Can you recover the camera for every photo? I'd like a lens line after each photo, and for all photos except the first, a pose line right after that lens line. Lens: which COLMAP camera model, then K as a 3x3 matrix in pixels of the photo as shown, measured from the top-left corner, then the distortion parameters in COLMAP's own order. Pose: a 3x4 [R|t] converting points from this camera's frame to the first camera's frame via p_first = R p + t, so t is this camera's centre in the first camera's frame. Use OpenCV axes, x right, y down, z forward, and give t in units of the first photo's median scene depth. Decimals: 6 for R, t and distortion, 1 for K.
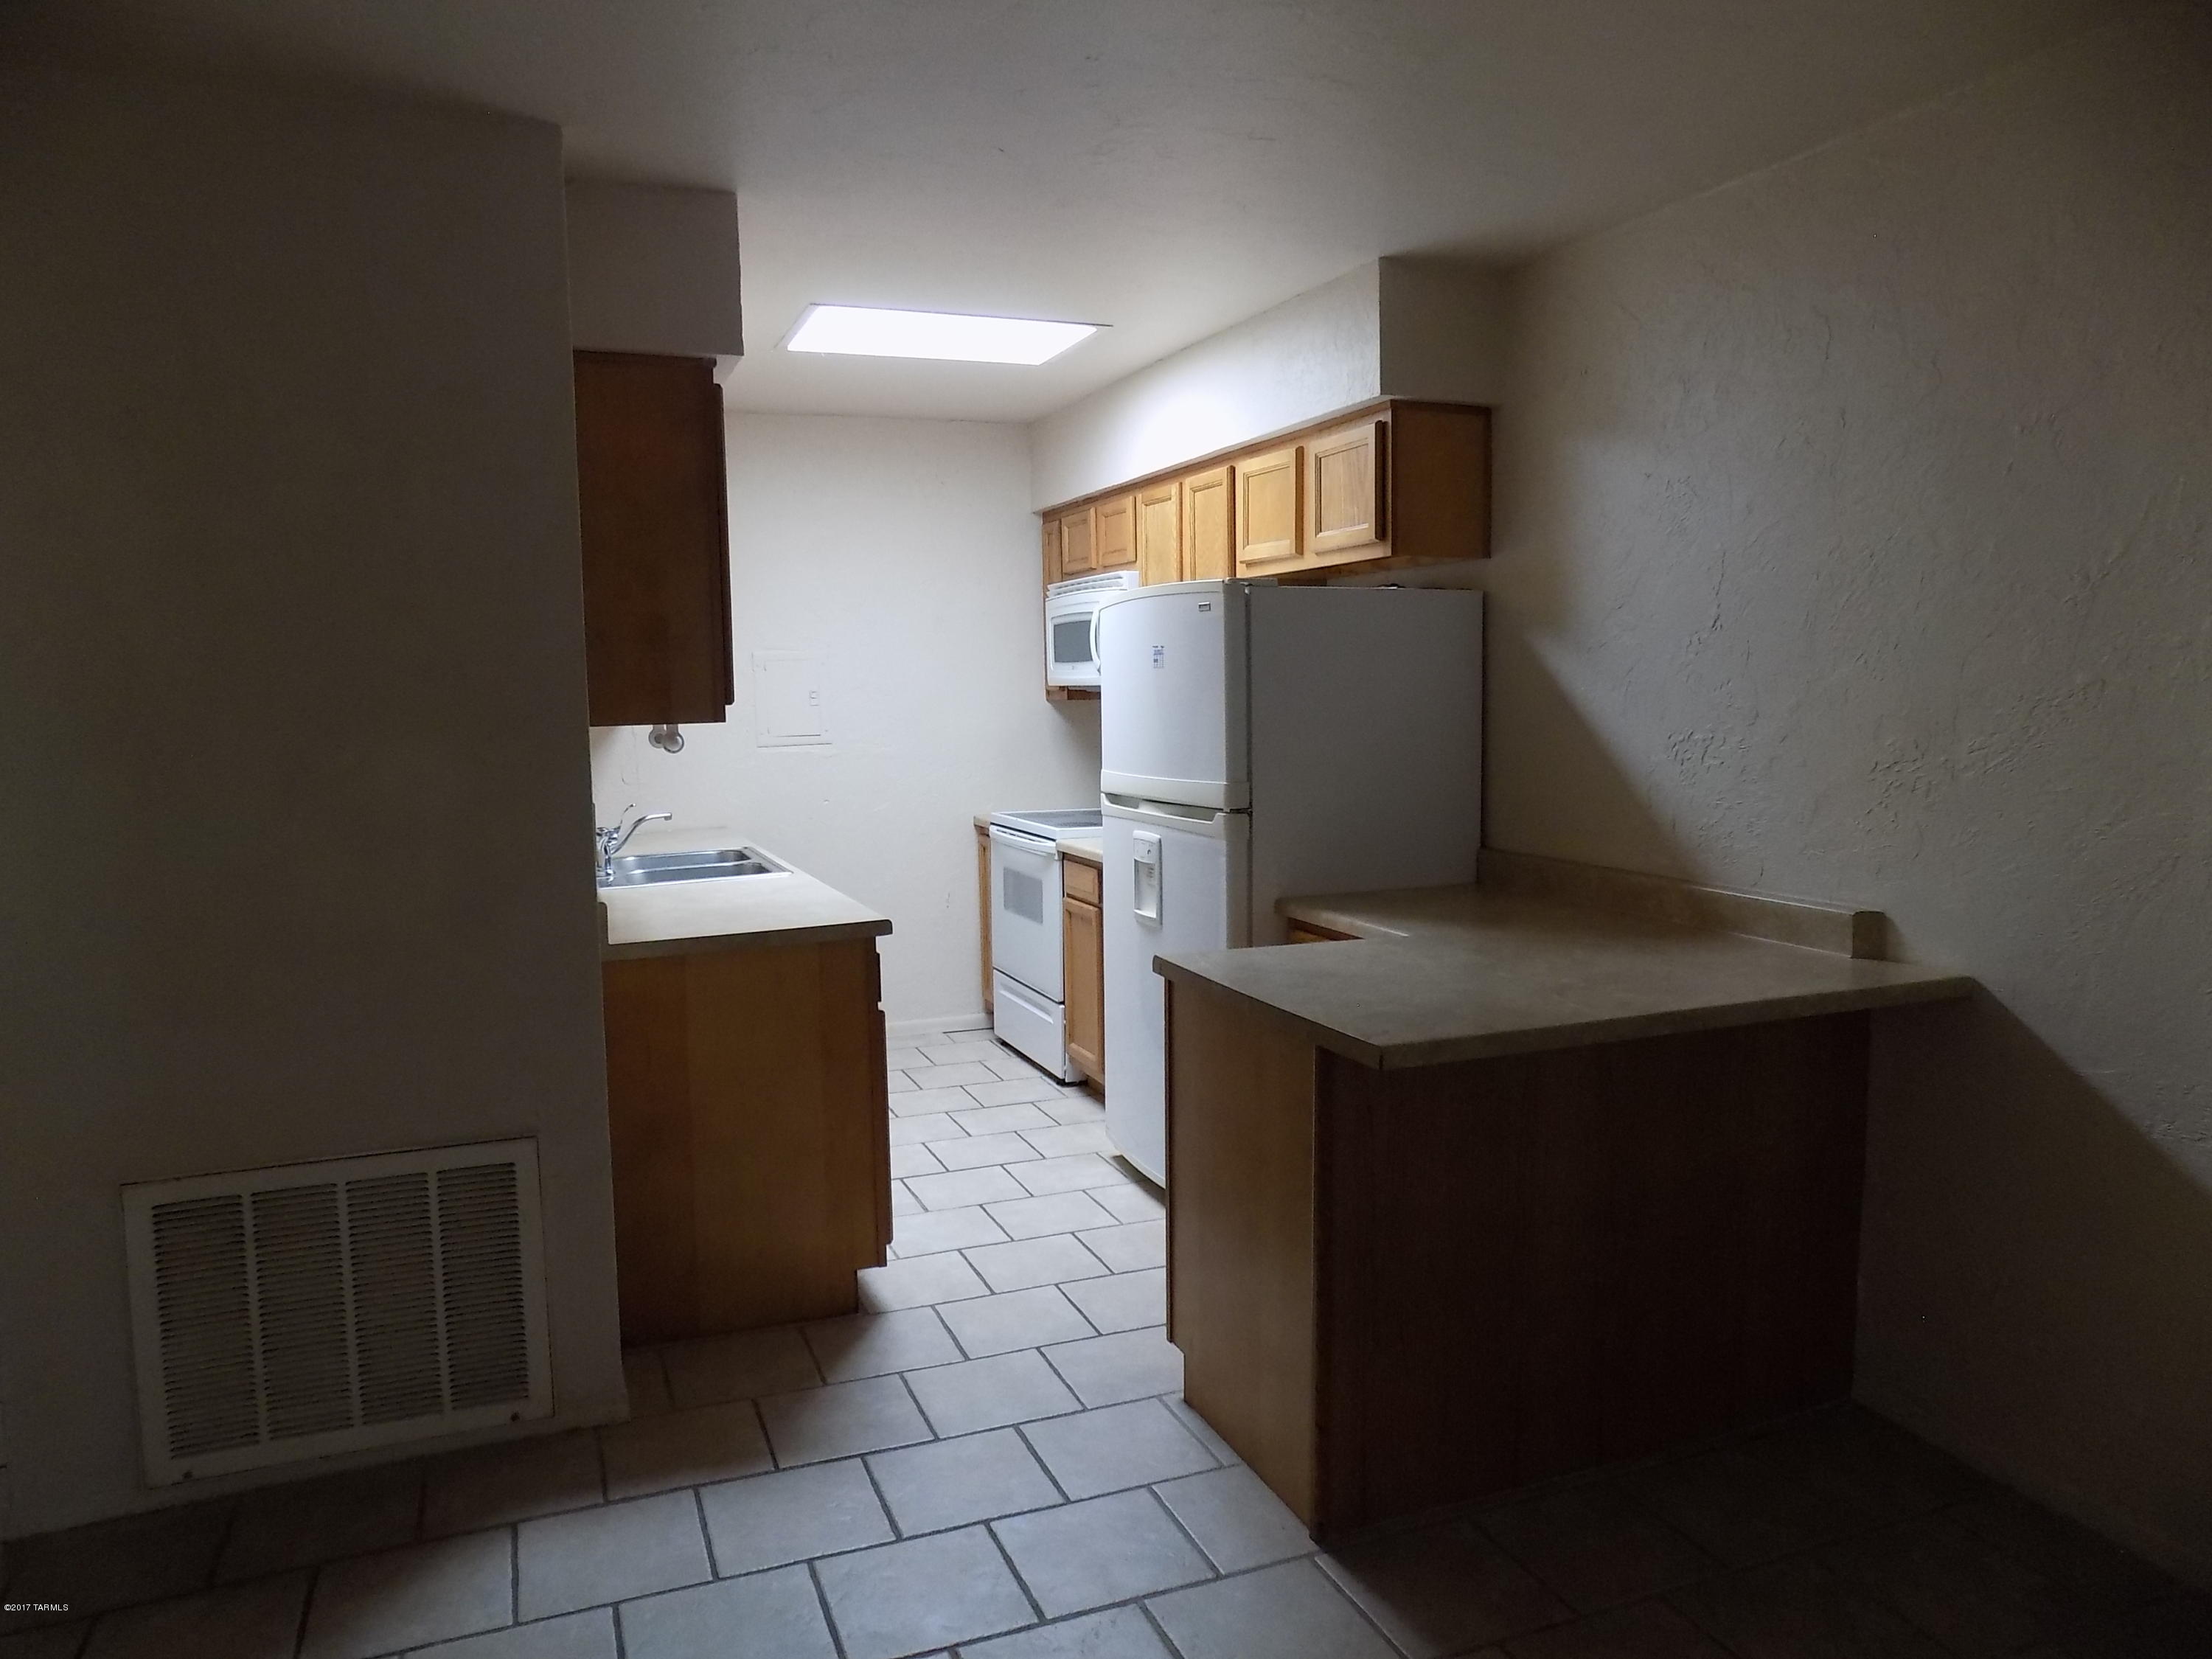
lens RADIAL K [[1475.0, 0, 1094.2], [0, 1475.0, 835.4], [0, 0, 1]] dist [-0.076406, 0.064718]
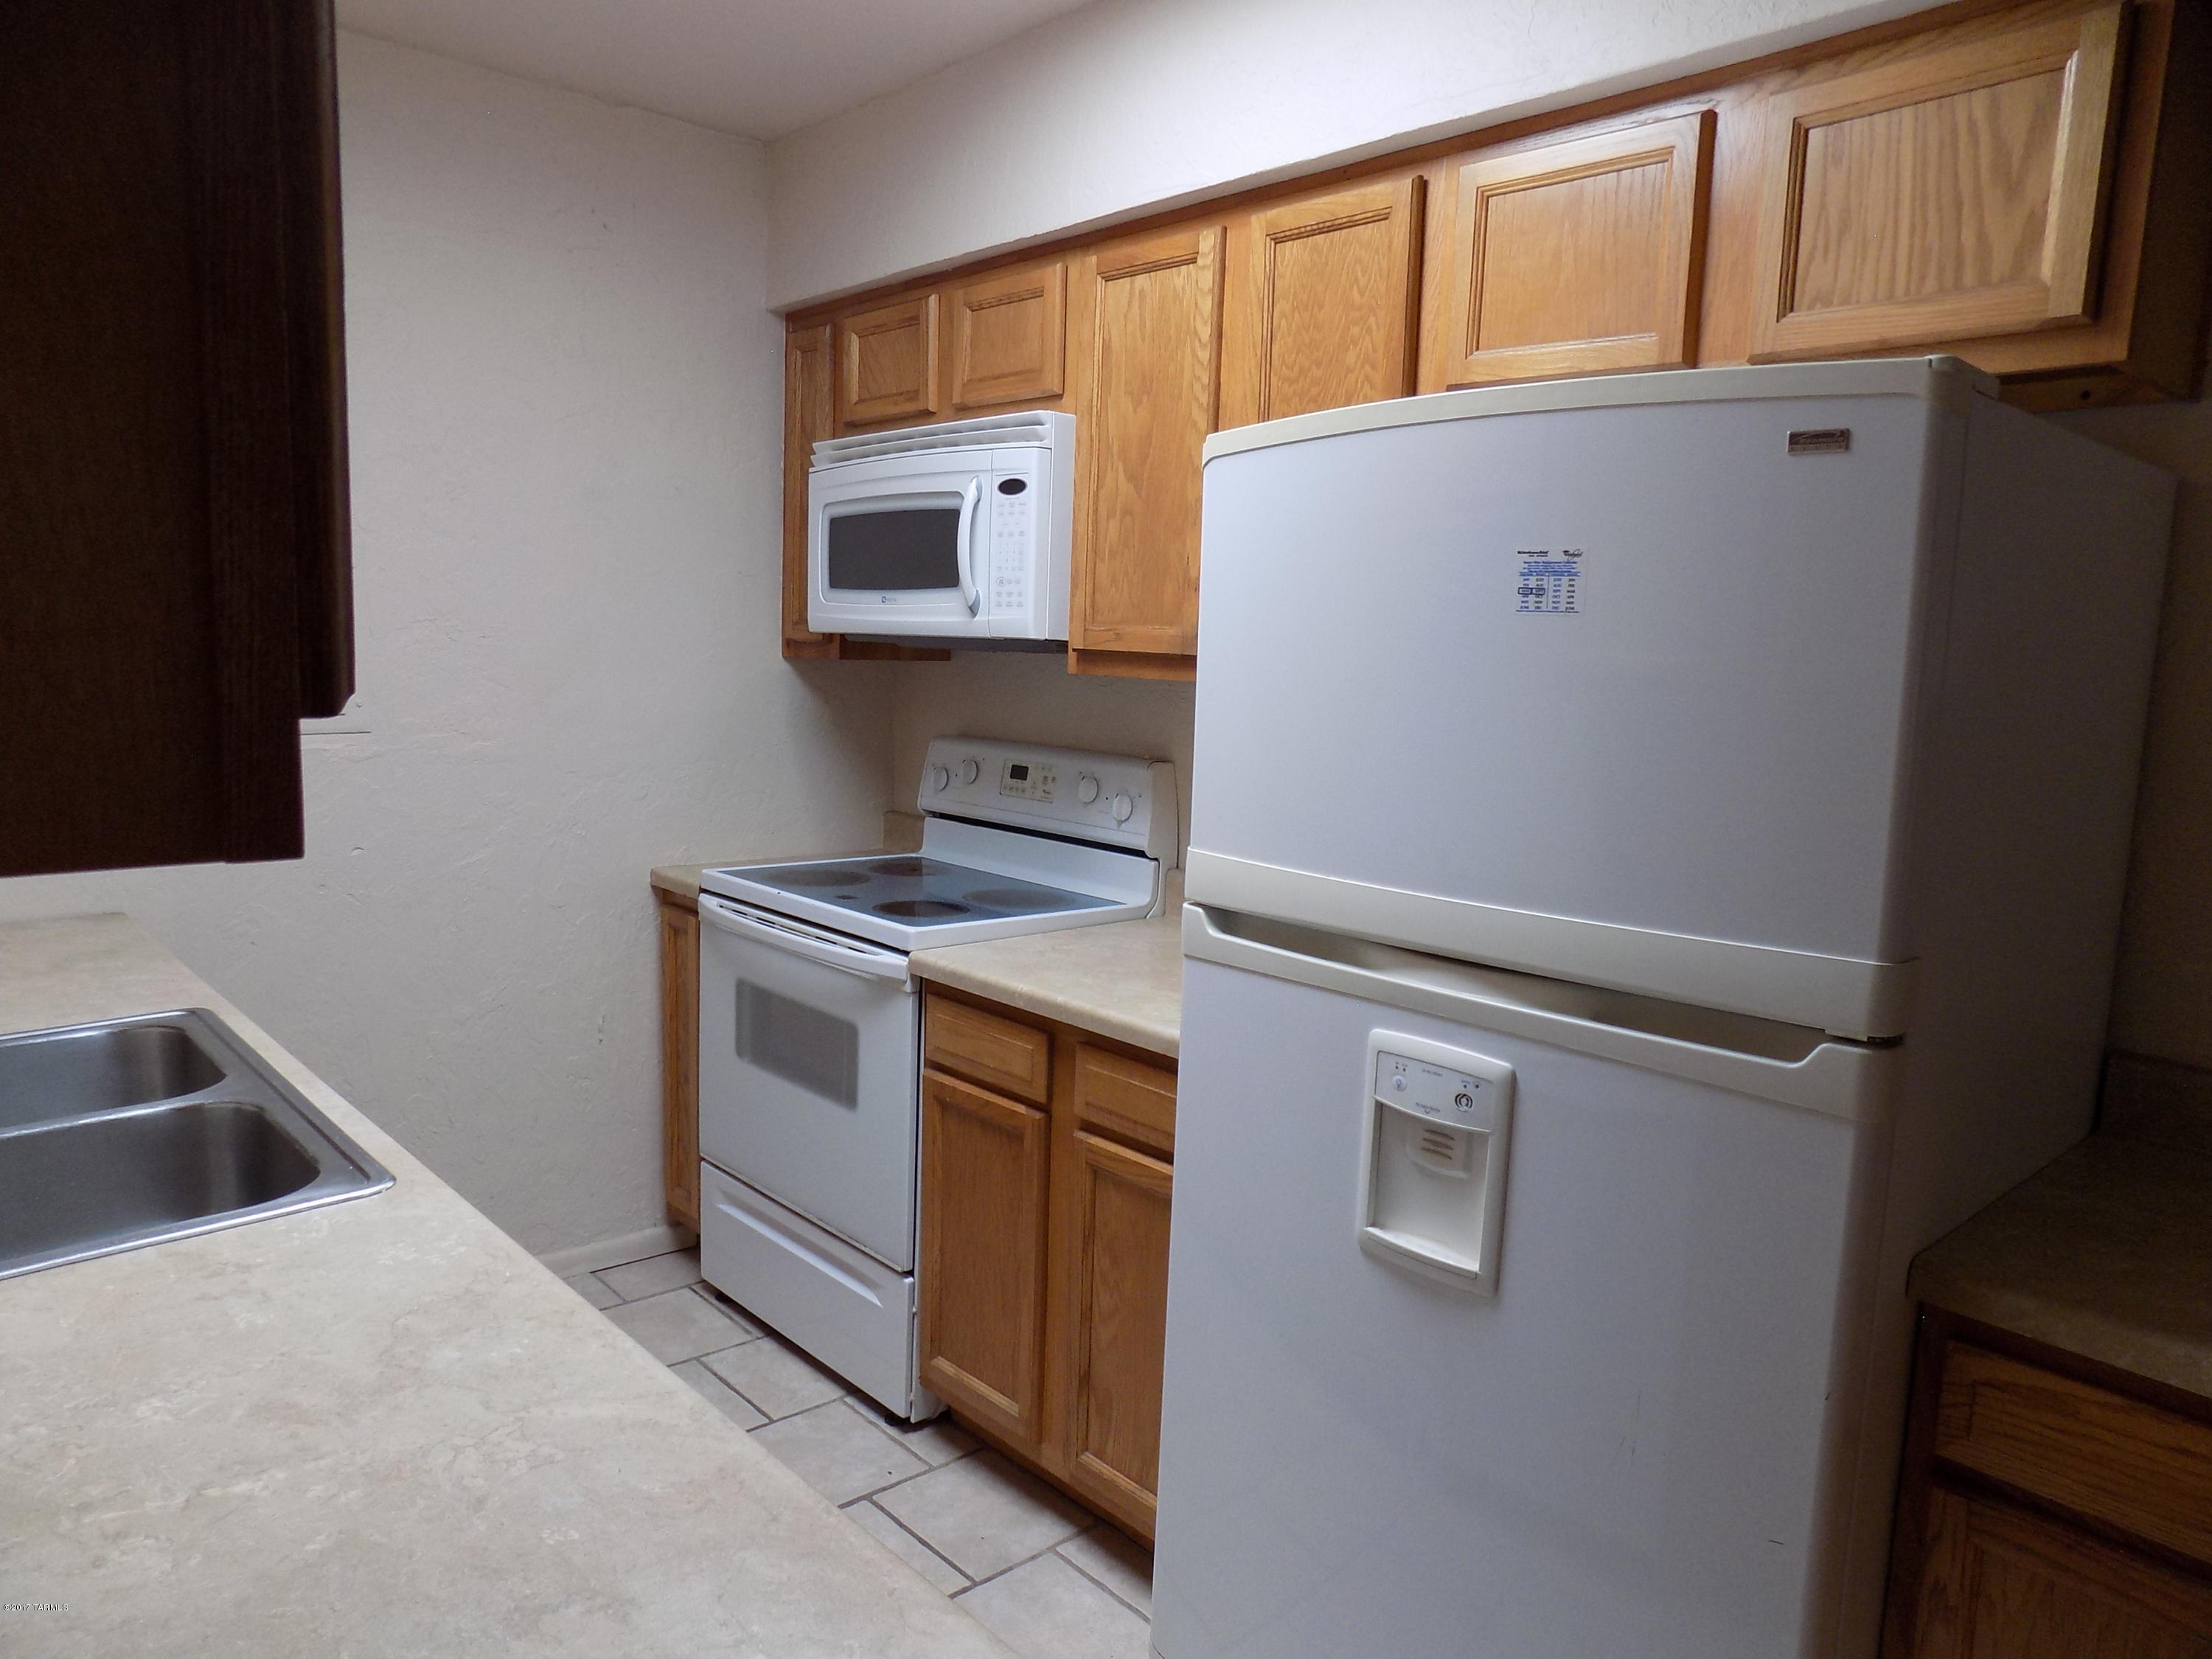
lens RADIAL K [[1475.0, 0, 1094.2], [0, 1475.0, 835.4], [0, 0, 1]] dist [-0.076406, 0.064718]
pose [[0.934764, 0.000716, 0.355269, -0.138930], [-0.012288, 0.999465, 0.030317, -0.050267], [-0.355058, -0.032705, 0.934272, 0.516112]]
